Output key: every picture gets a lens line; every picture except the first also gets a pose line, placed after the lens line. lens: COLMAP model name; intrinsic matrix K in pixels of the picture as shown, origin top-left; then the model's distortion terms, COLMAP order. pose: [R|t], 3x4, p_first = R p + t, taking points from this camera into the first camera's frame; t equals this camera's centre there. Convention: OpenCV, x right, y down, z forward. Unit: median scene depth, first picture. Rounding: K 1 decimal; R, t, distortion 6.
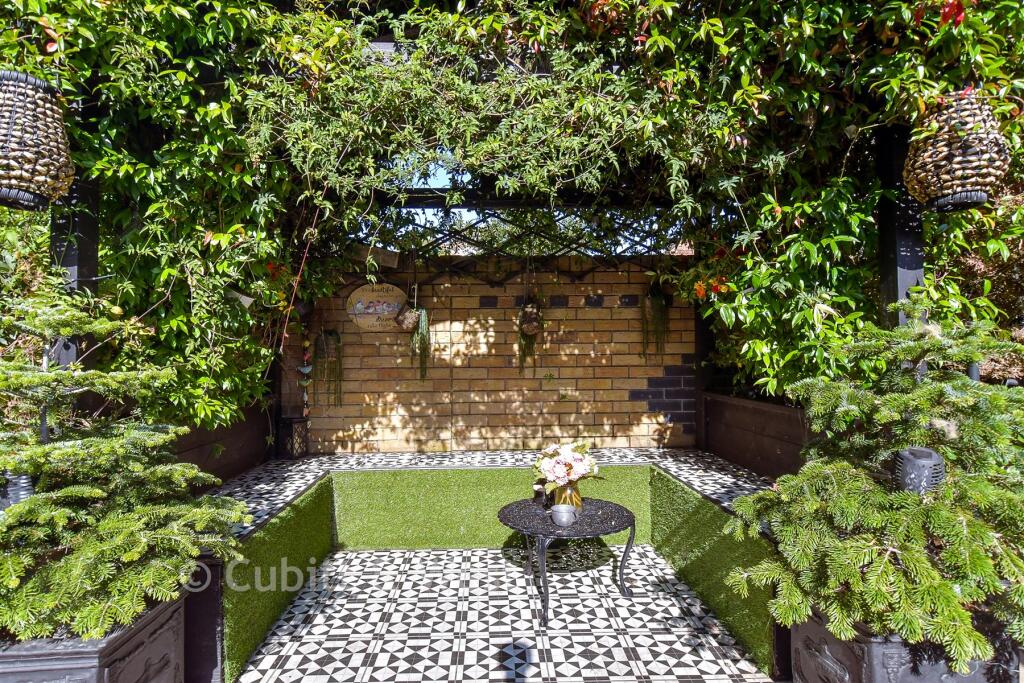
lens RADIAL K [[547.1, 0, 512.0], [0, 547.1, 341.5], [0, 0, 1]] dist [-0.002157, -0.000156]
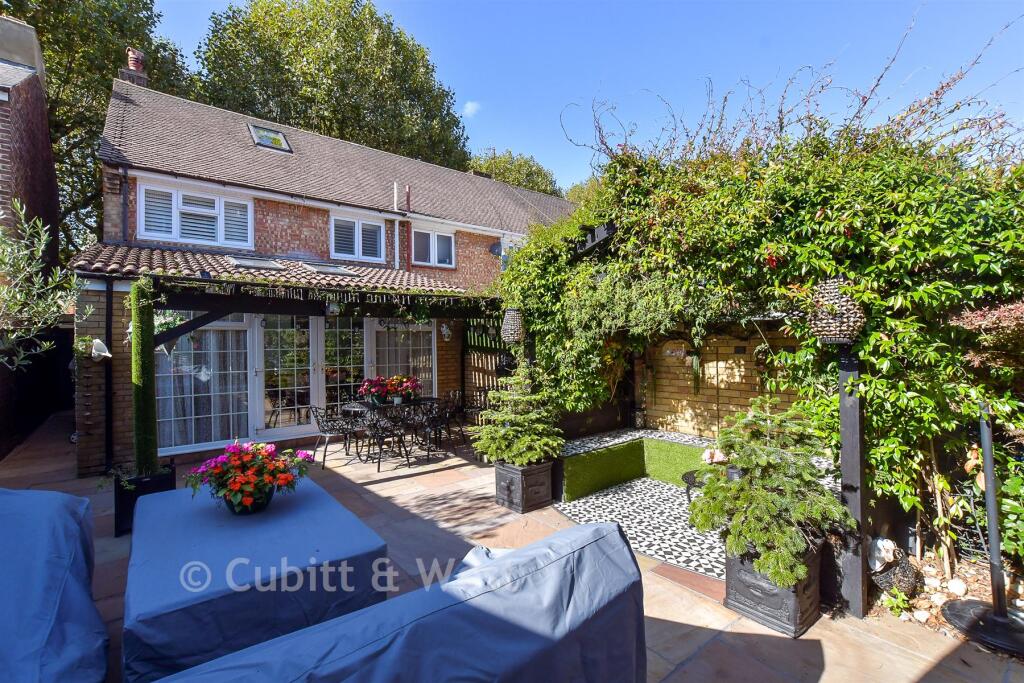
lens RADIAL K [[461.1, 0, 512.0], [0, 461.1, 341.5], [0, 0, 1]] dist [-0.019475, 0.007459]
pose [[0.586712, 0.001068, -0.809795, 0.668168], [0.030326, 0.999269, 0.023290, -0.151721], [0.809228, -0.038222, 0.586250, -0.332838]]
